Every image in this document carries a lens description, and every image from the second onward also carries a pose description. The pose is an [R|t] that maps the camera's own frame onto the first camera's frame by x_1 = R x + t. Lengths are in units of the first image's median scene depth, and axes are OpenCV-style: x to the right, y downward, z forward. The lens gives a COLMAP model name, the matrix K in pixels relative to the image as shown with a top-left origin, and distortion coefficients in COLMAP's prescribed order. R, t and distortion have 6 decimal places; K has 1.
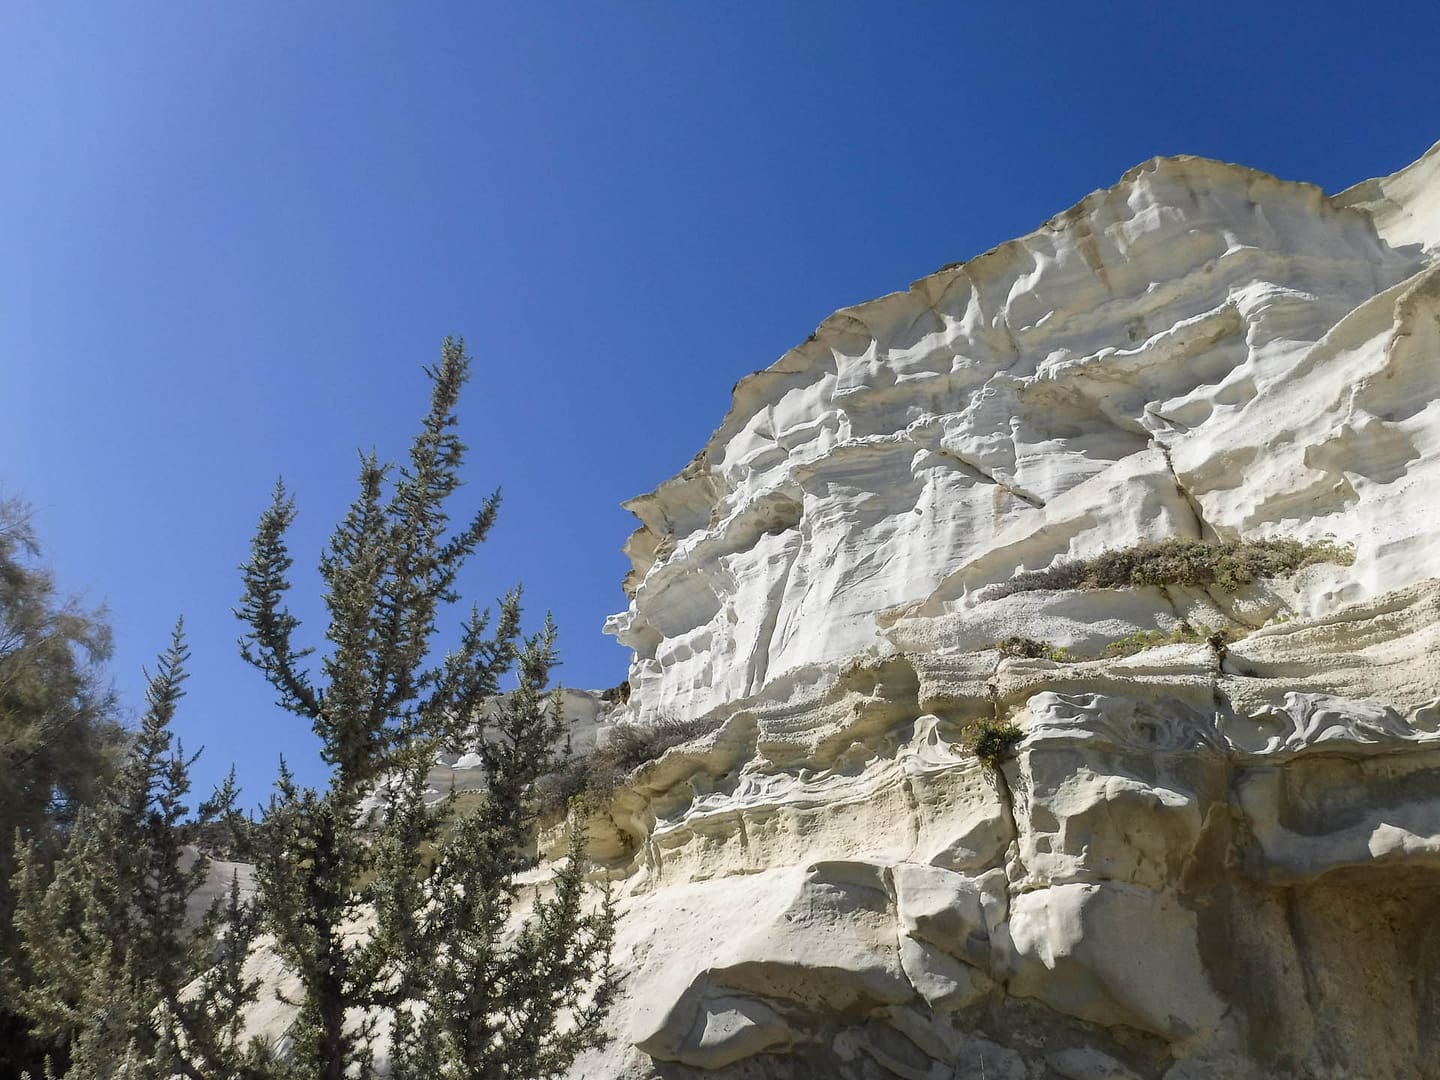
lens RADIAL K [[1217.4, 0, 693.2], [0, 1217.4, 586.9], [0, 0, 1]] dist [-0.127640, 0.043570]
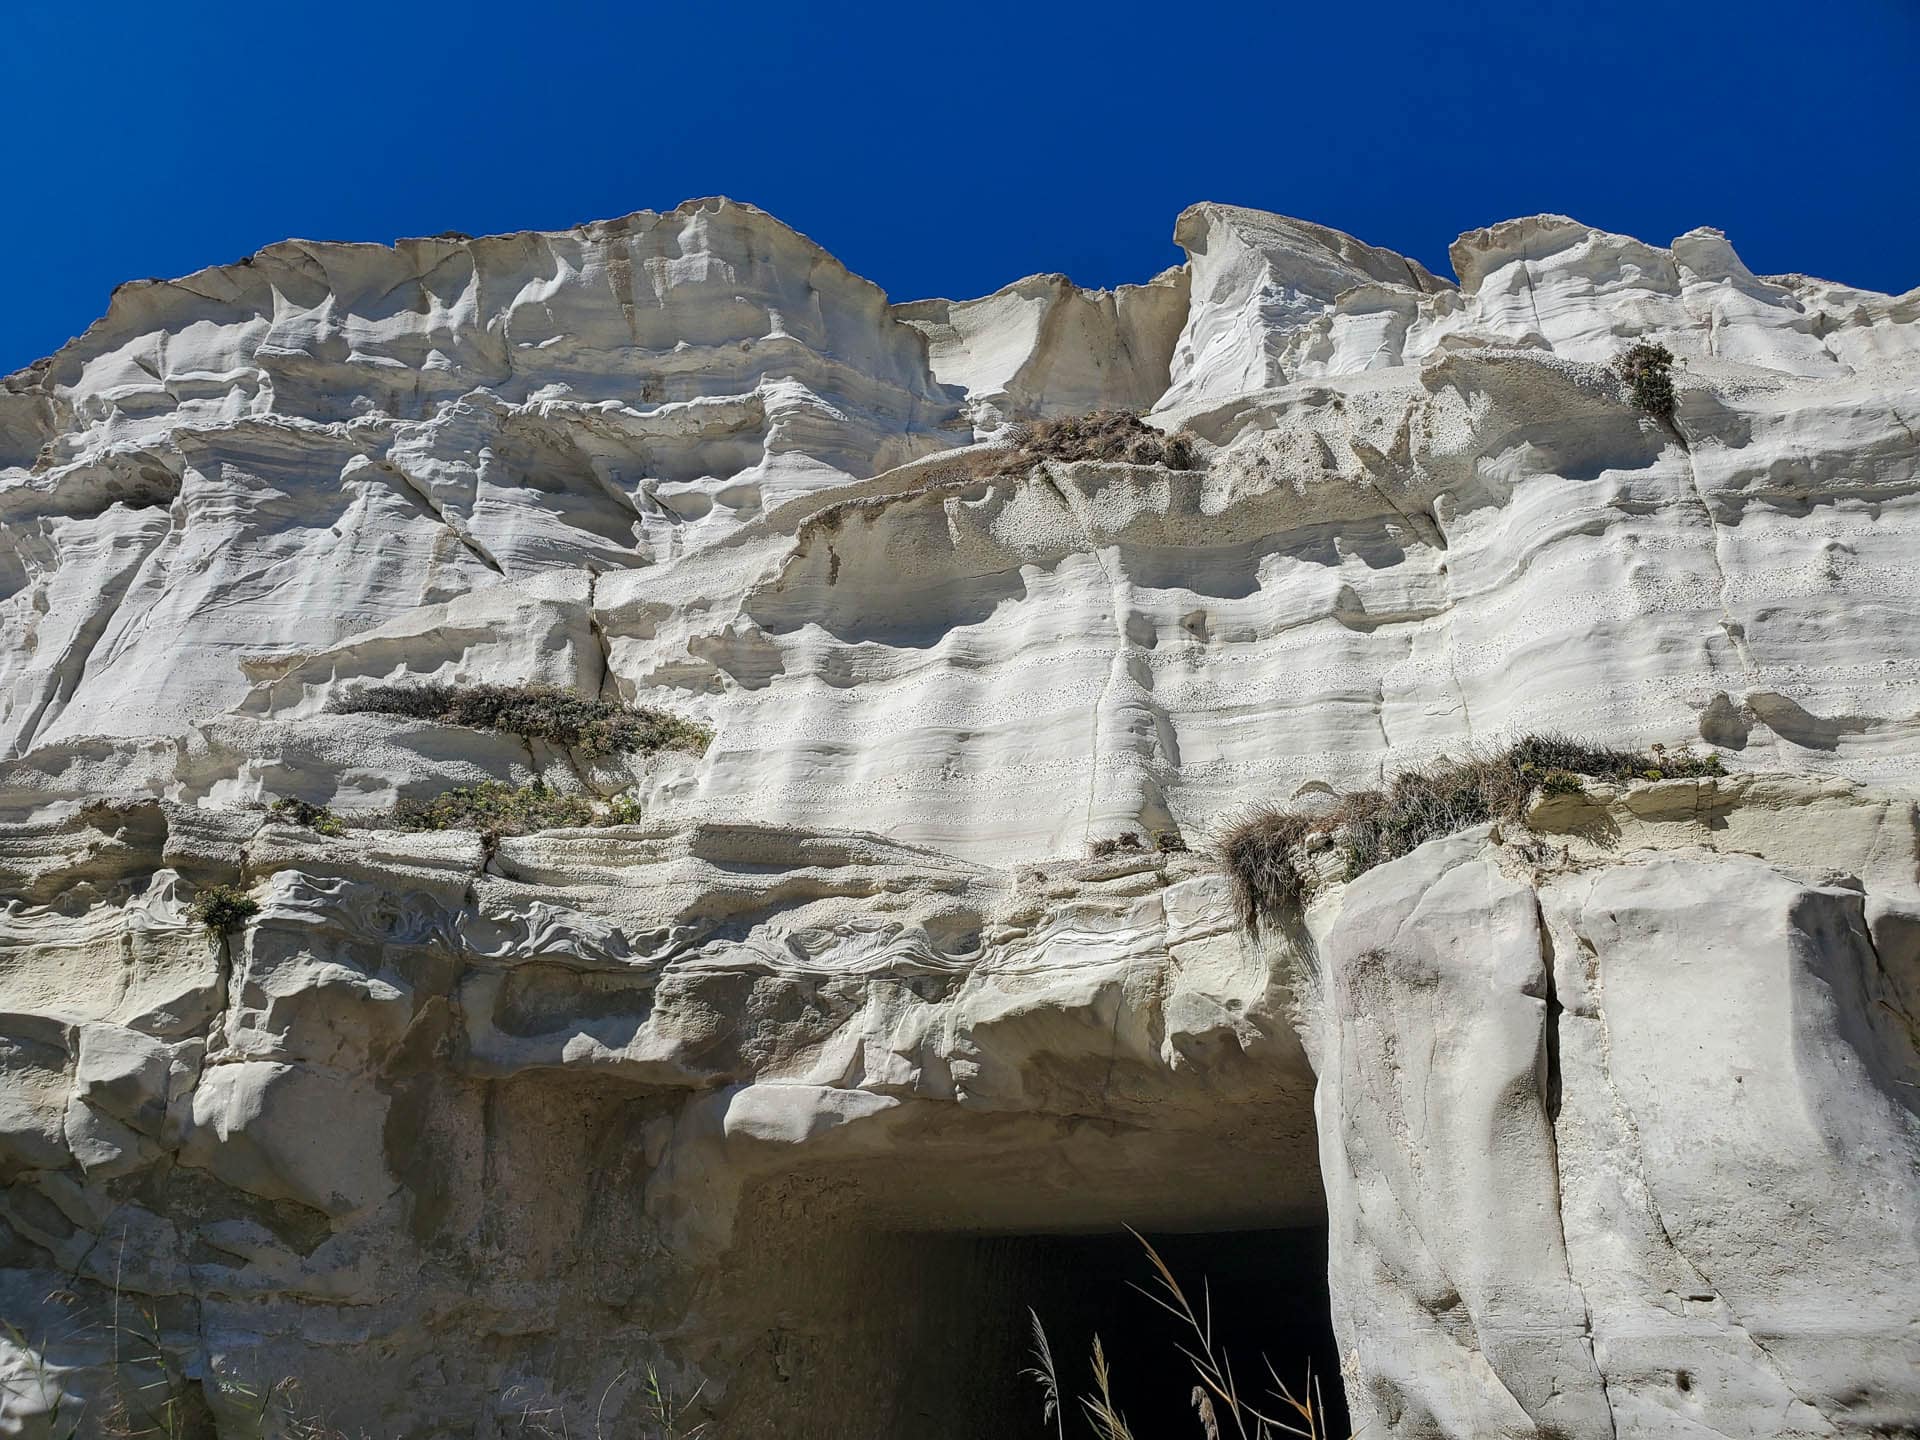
lens RADIAL K [[1563.6, 0, 960.0], [0, 1563.6, 720.0], [0, 0, 1]] dist [0.059894, -0.047579]
pose [[0.834957, 0.181251, 0.519610, 0.024846], [-0.219738, 0.975475, 0.012828, -0.097516], [-0.504541, -0.124889, 0.854307, -0.228122]]
